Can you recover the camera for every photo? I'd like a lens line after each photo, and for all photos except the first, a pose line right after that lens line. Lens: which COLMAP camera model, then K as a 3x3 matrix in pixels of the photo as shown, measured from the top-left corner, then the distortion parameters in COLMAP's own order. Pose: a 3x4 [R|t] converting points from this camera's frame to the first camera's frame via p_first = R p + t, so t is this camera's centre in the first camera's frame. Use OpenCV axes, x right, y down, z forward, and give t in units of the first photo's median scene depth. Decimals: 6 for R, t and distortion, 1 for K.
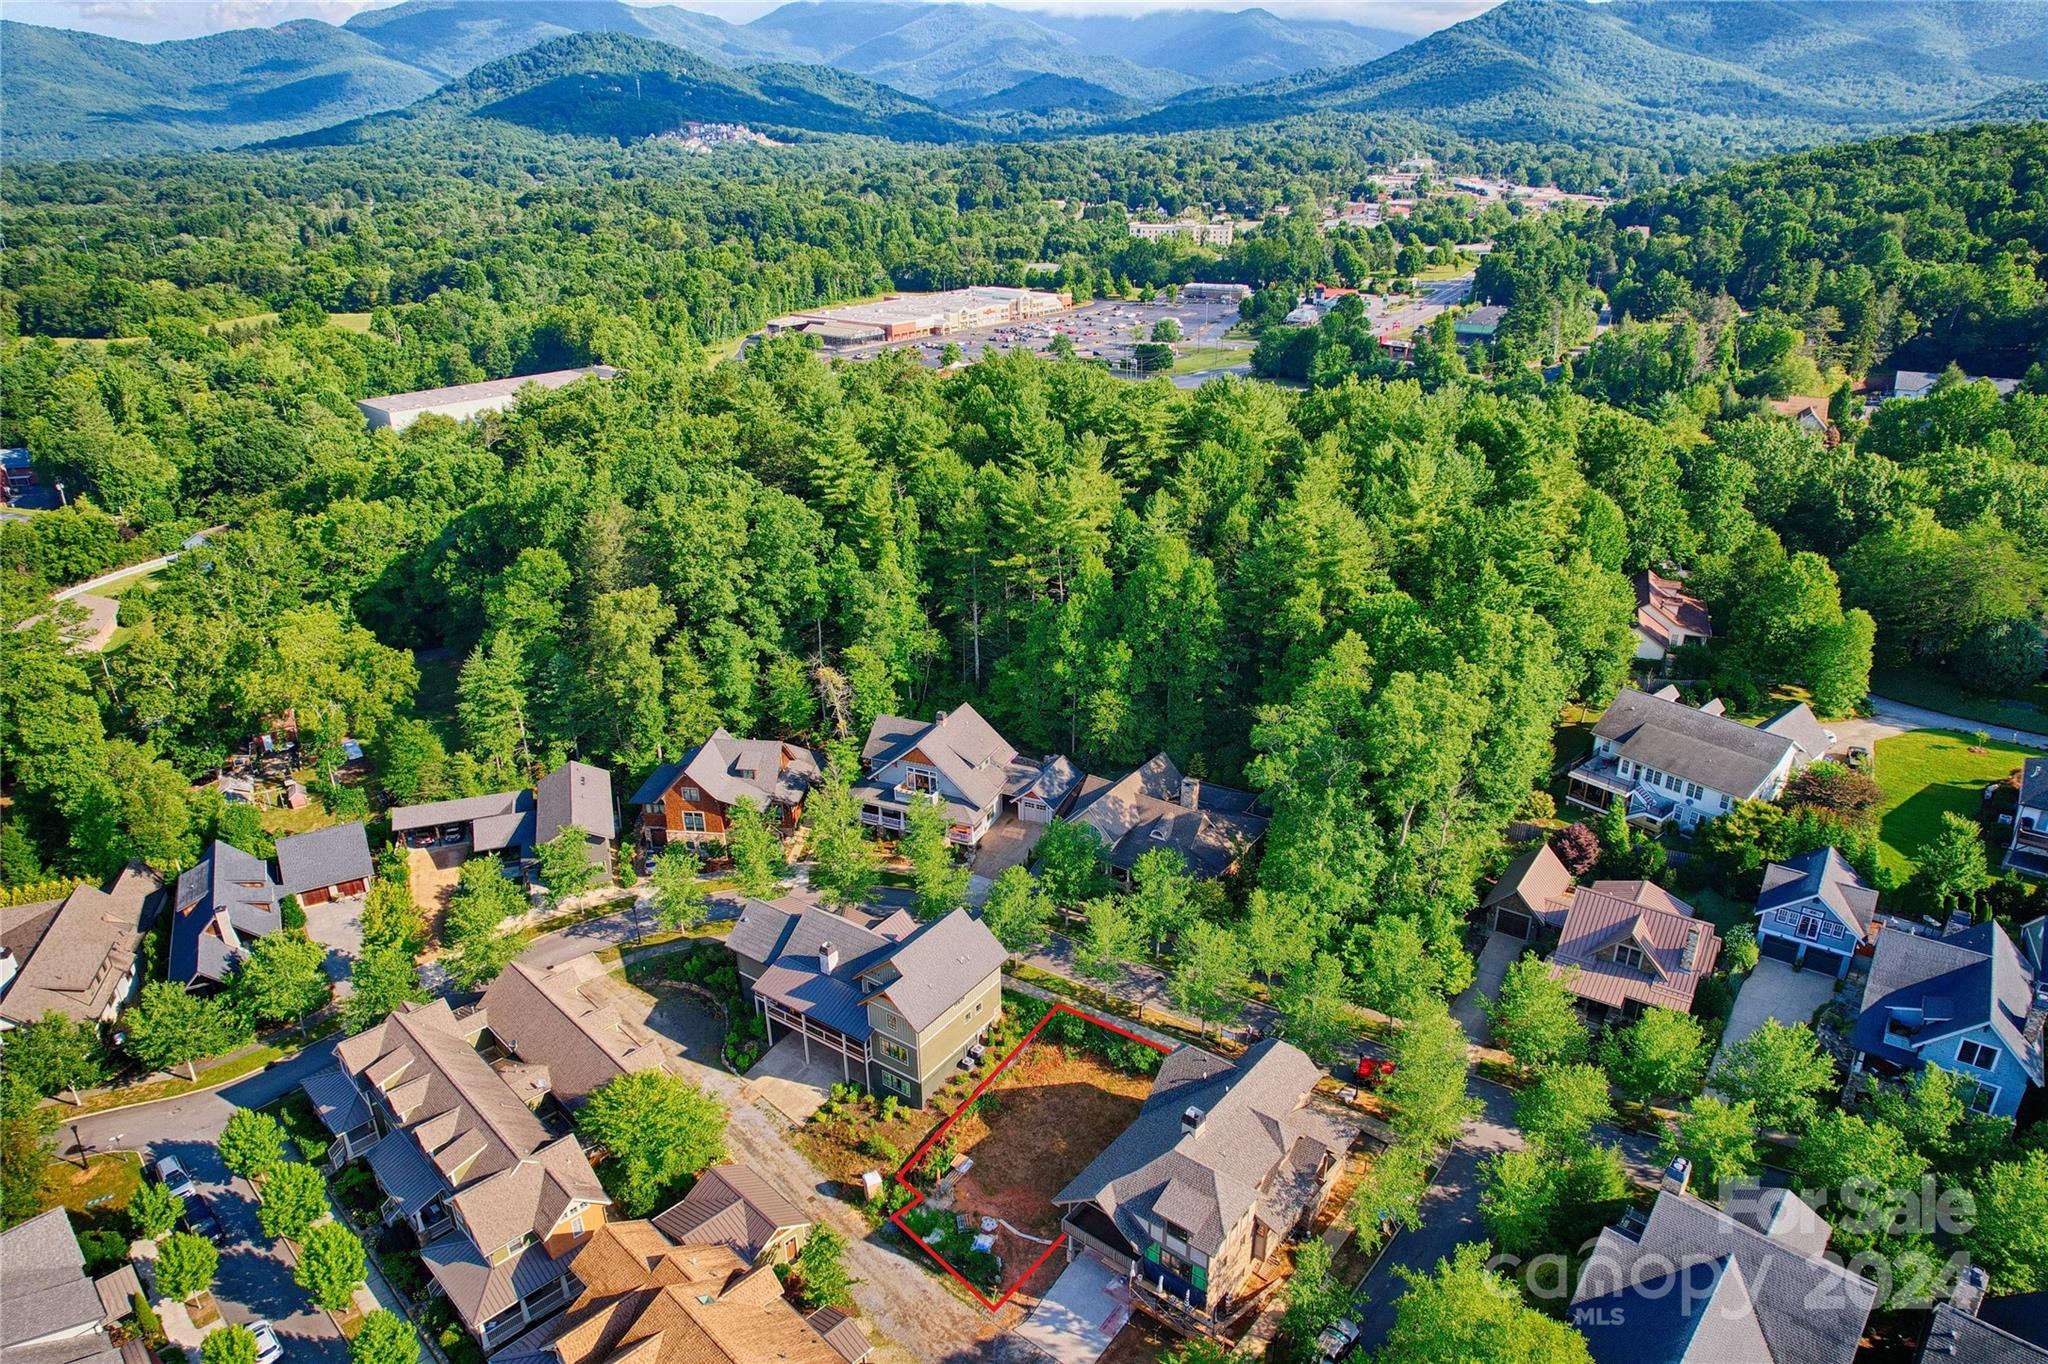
lens RADIAL K [[1321.7, 0, 1028.0], [0, 1321.7, 699.3], [0, 0, 1]] dist [-0.074163, 0.068010]
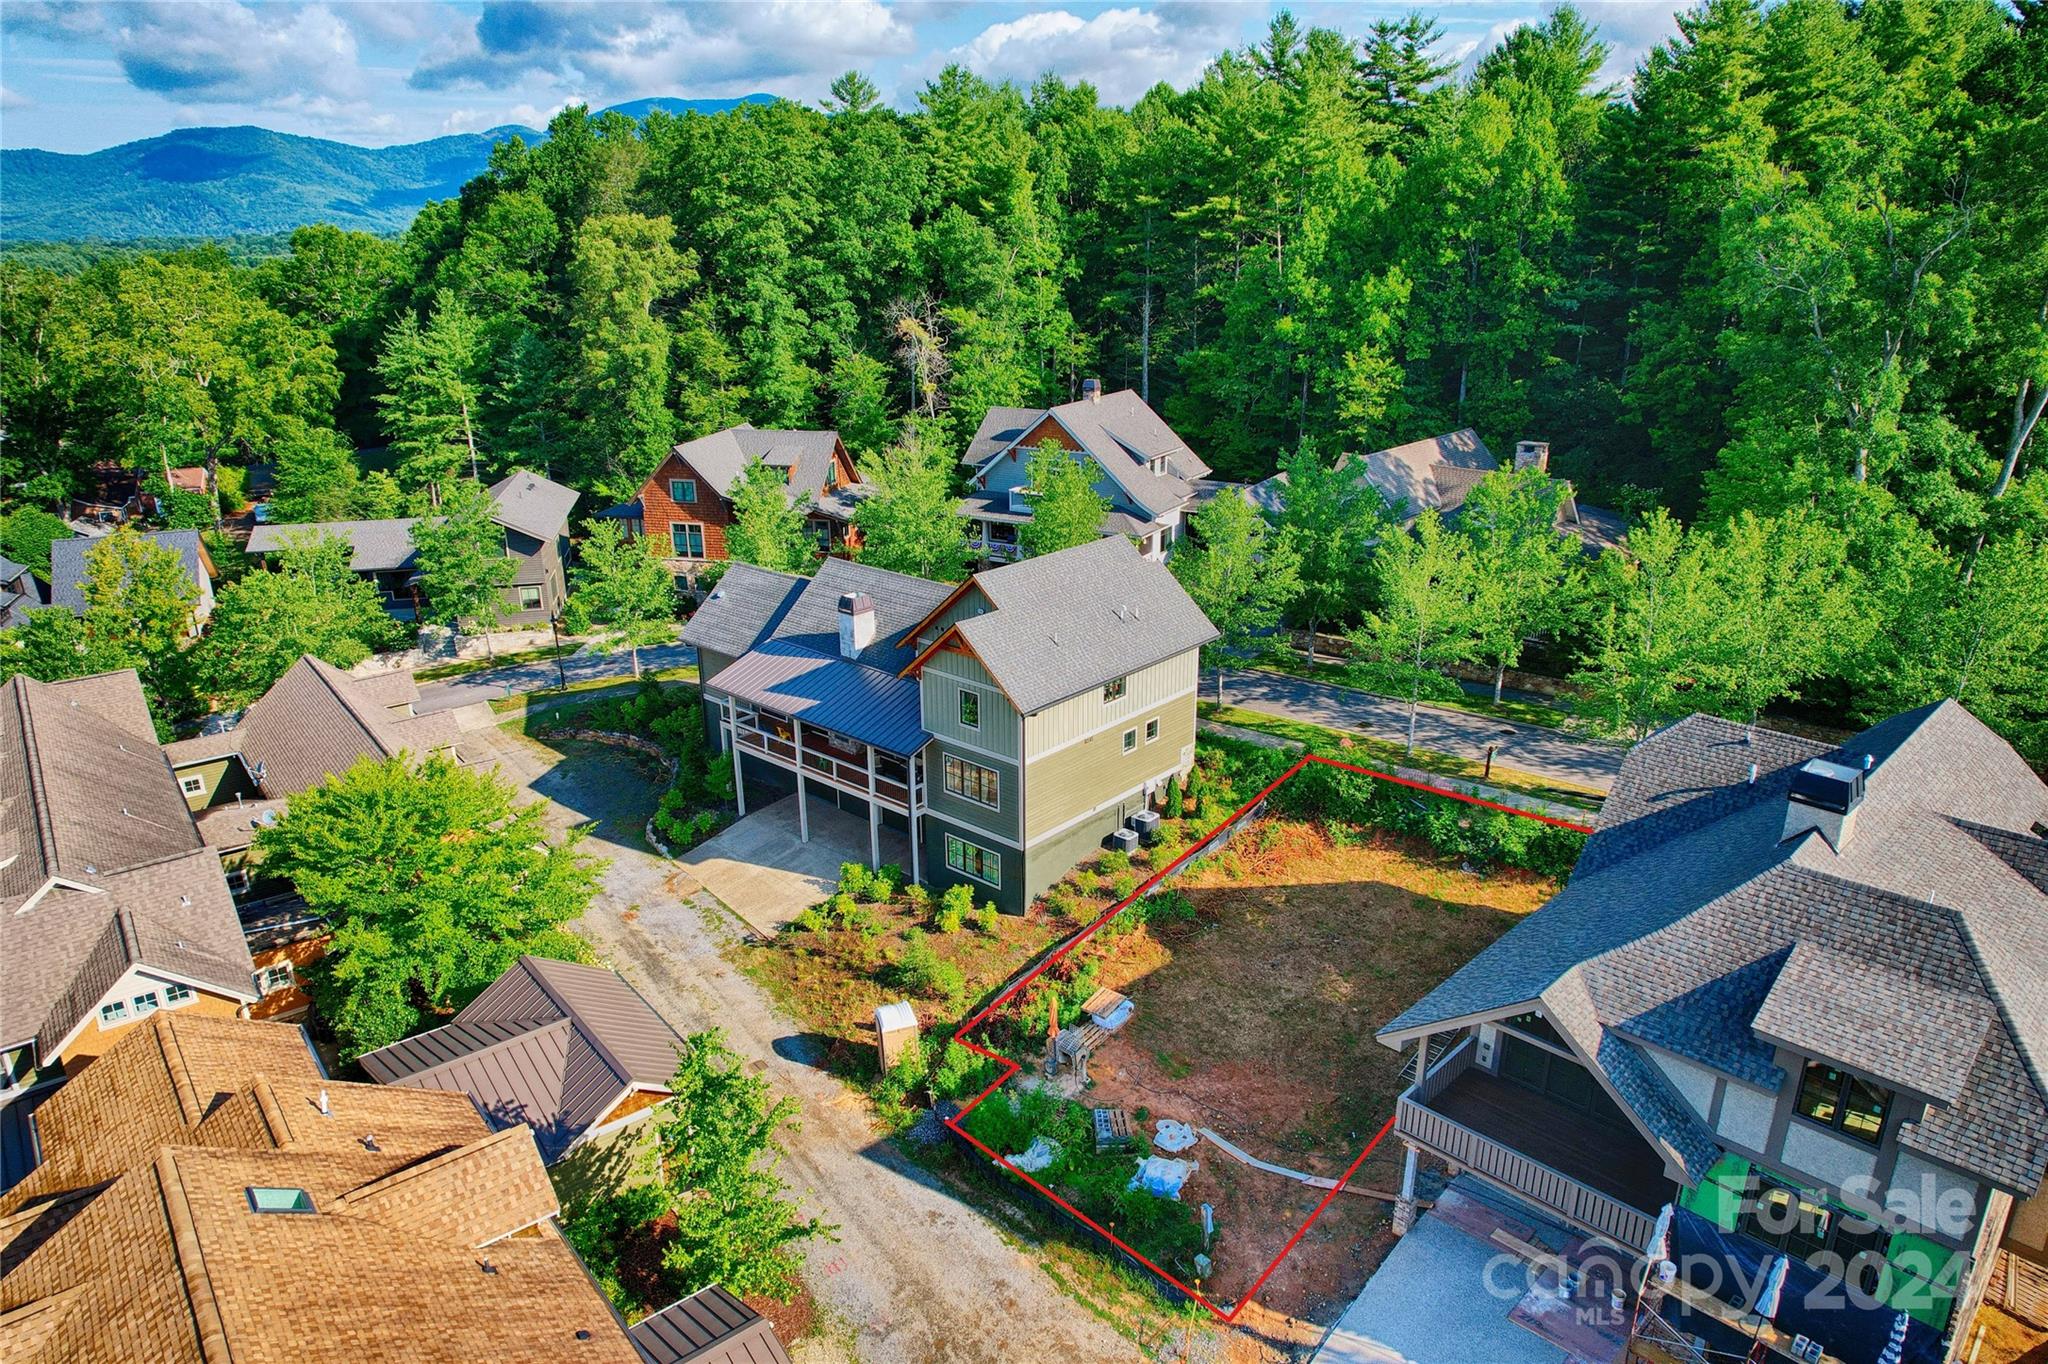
lens RADIAL K [[1321.7, 0, 1026.8], [0, 1321.7, 701.4], [0, 0, 1]] dist [-0.074163, 0.068010]
pose [[0.993662, 0.041563, -0.104447, -0.025564], [-0.048950, 0.996402, -0.069193, 0.200372], [0.101195, 0.073867, 0.992121, 0.396116]]
